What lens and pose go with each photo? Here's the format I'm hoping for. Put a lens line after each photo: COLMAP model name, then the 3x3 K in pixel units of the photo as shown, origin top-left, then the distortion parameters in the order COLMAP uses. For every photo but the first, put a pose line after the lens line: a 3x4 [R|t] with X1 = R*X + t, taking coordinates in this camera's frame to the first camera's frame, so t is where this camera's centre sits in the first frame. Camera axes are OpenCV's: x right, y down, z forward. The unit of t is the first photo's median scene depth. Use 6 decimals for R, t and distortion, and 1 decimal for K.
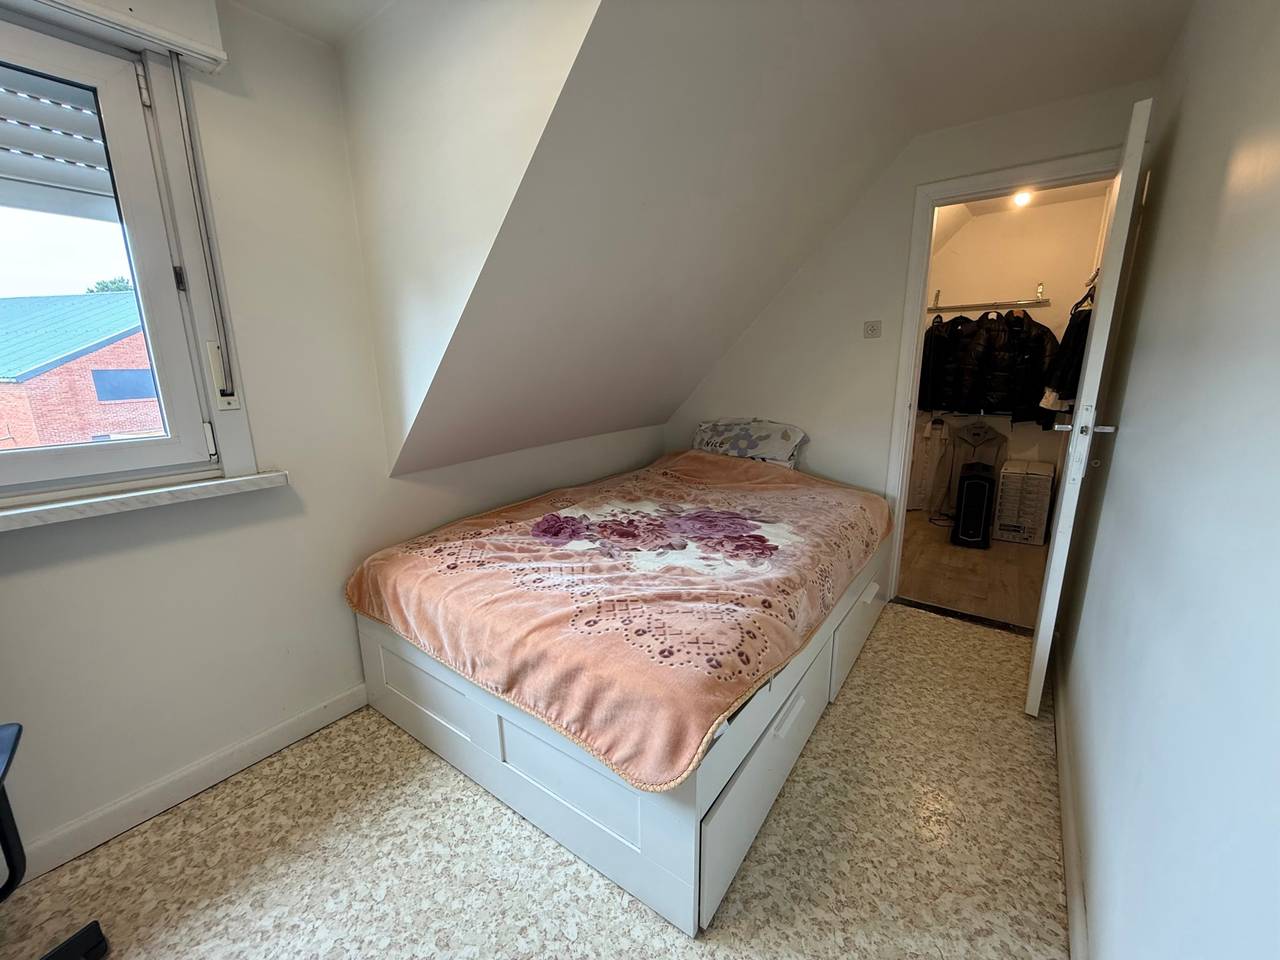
lens RADIAL K [[511.4, 0, 639.0], [0, 511.4, 481.2], [0, 0, 1]] dist [-0.000487, -0.000414]
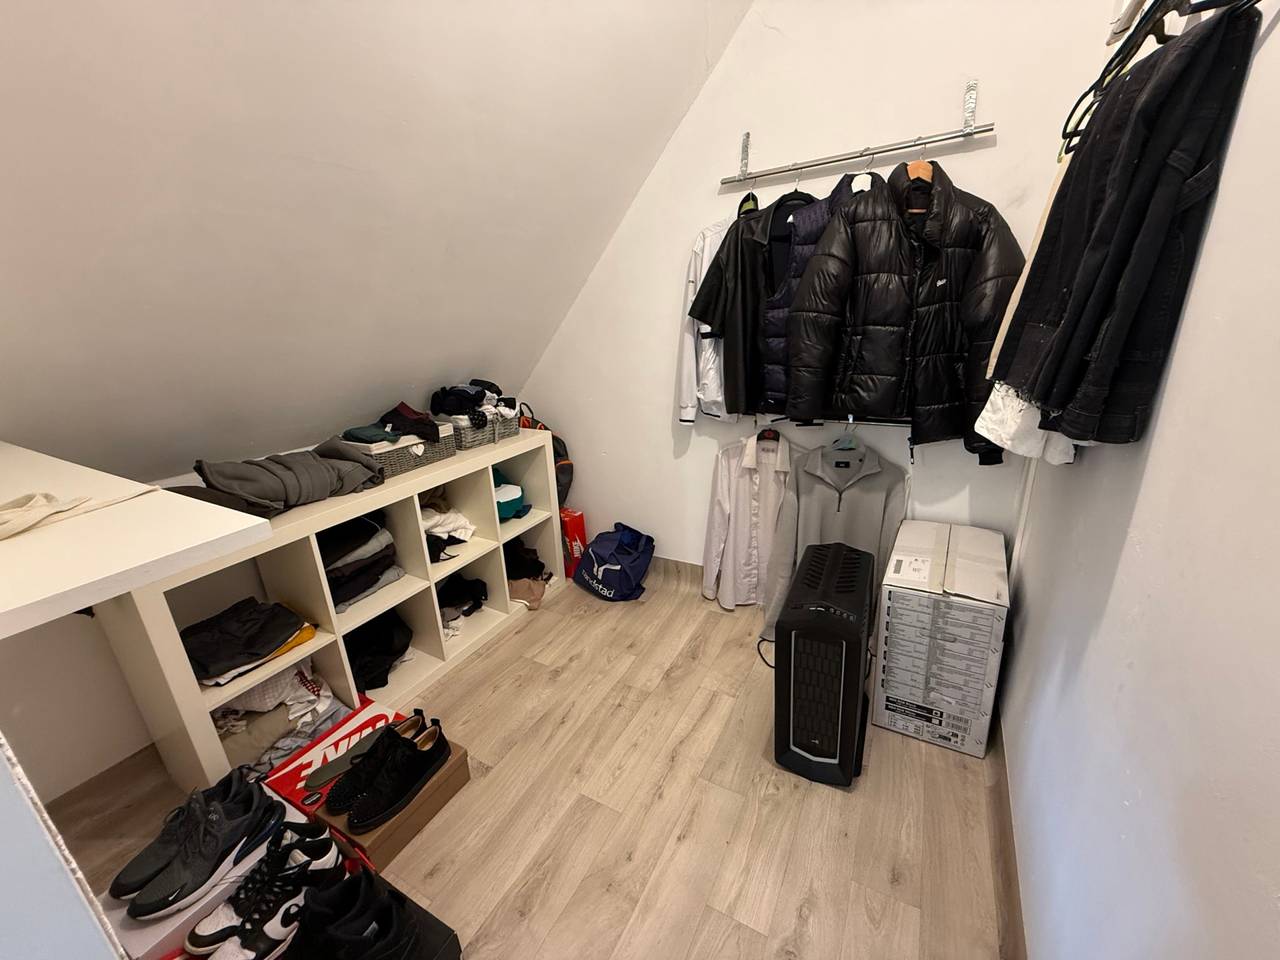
lens RADIAL K [[511.4, 0, 639.5], [0, 511.4, 478.1], [0, 0, 1]] dist [-0.000487, -0.000414]
pose [[0.992713, -0.081399, 0.088858, 0.458871], [0.072723, 0.992638, 0.096853, -0.142747], [-0.096088, -0.089686, 0.991324, 0.590114]]
